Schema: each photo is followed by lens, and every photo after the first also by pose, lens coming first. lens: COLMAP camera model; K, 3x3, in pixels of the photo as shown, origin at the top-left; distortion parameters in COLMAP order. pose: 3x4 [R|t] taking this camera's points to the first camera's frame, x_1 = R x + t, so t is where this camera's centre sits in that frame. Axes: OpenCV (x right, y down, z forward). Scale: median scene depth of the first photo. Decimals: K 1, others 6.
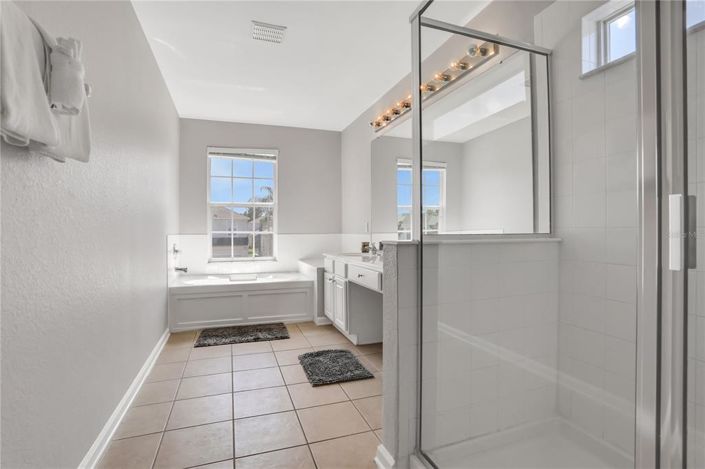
lens RADIAL K [[344.0, 0, 354.0], [0, 344.0, 236.8], [0, 0, 1]] dist [-0.061239, 0.000006]
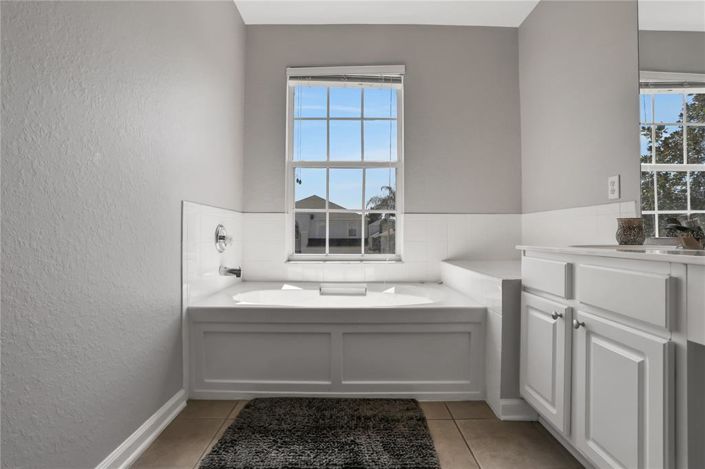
lens RADIAL K [[344.0, 0, 352.1], [0, 344.0, 237.3], [0, 0, 1]] dist [-0.061239, 0.000006]
pose [[0.939405, 0.005240, -0.342768, -0.132165], [-0.007790, 0.999951, -0.006064, 0.041664], [0.342720, 0.008367, 0.939401, 0.534922]]
